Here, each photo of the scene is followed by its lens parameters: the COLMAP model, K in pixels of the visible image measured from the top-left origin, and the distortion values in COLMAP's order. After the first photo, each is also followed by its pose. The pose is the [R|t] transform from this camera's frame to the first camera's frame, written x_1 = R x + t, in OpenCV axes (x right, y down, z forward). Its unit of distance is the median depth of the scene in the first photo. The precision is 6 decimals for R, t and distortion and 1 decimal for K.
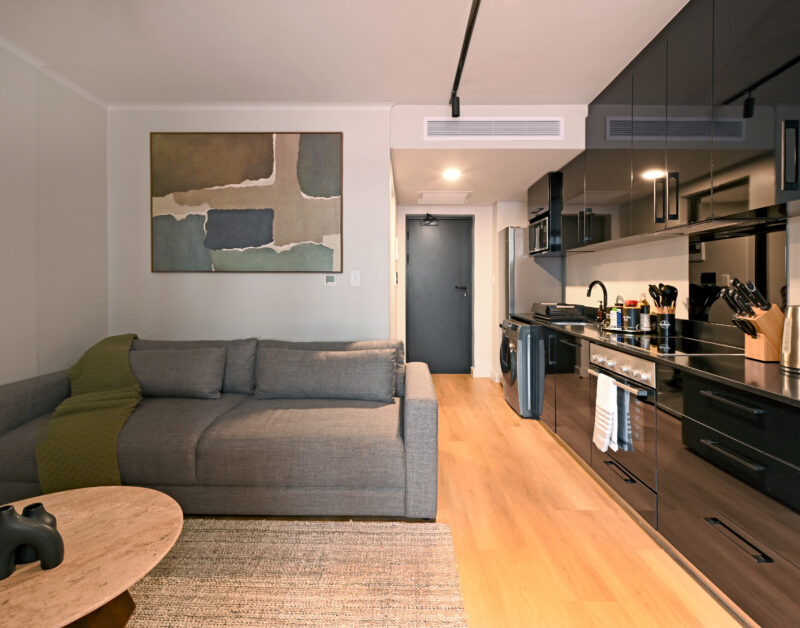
lens RADIAL K [[397.5, 0, 397.9], [0, 397.5, 280.3], [0, 0, 1]] dist [0.000370, -0.010202]
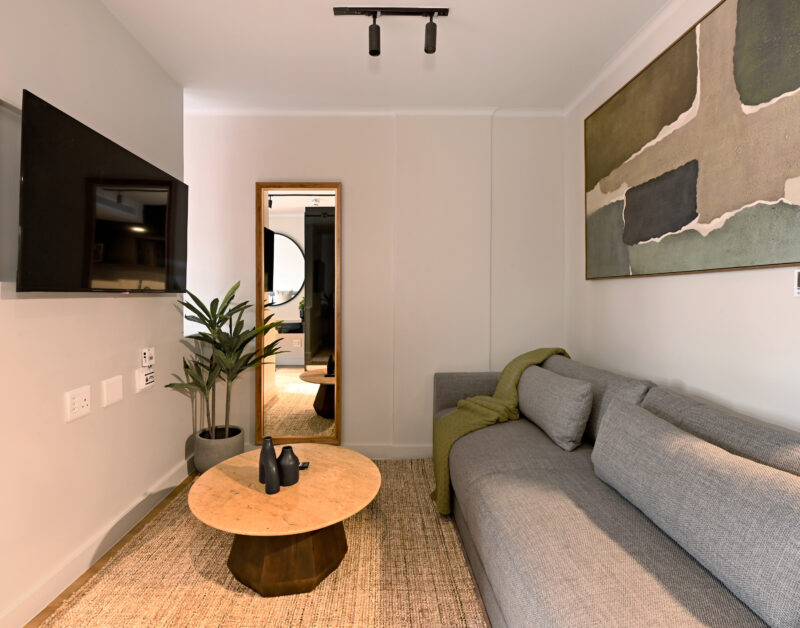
lens RADIAL K [[403.2, 0, 389.7], [0, 403.2, 294.5], [0, 0, 1]] dist [-0.000598, -0.000440]
pose [[0.026765, -0.005493, -0.999627, 0.243051], [0.021214, 0.999763, -0.004926, 0.005264], [0.999417, -0.021074, 0.026875, 0.551021]]
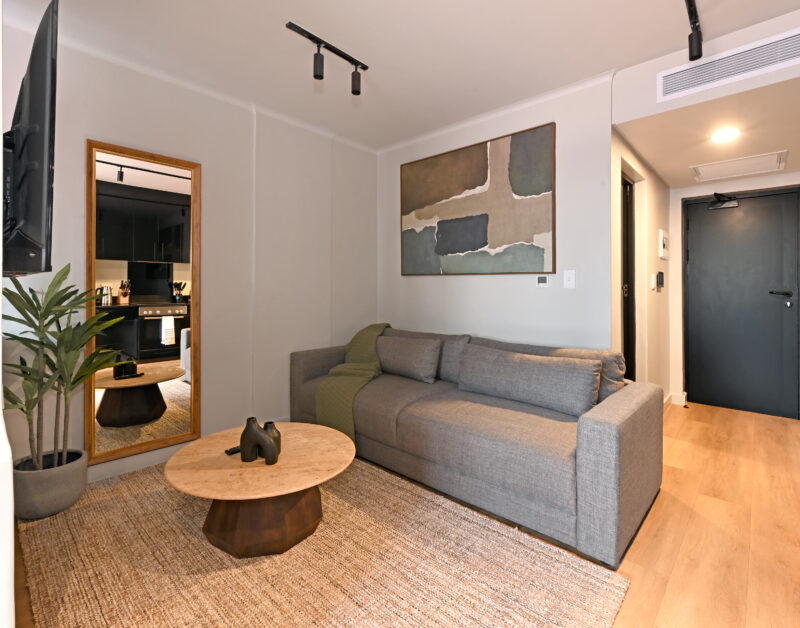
lens RADIAL K [[393.6, 0, 401.8], [0, 393.6, 287.1], [0, 0, 1]] dist [-0.000100, -0.010210]
pose [[0.744758, 0.002308, -0.667330, 0.212866], [0.002561, 0.999977, 0.006316, 0.007545], [0.667329, -0.006413, 0.744735, 0.072811]]
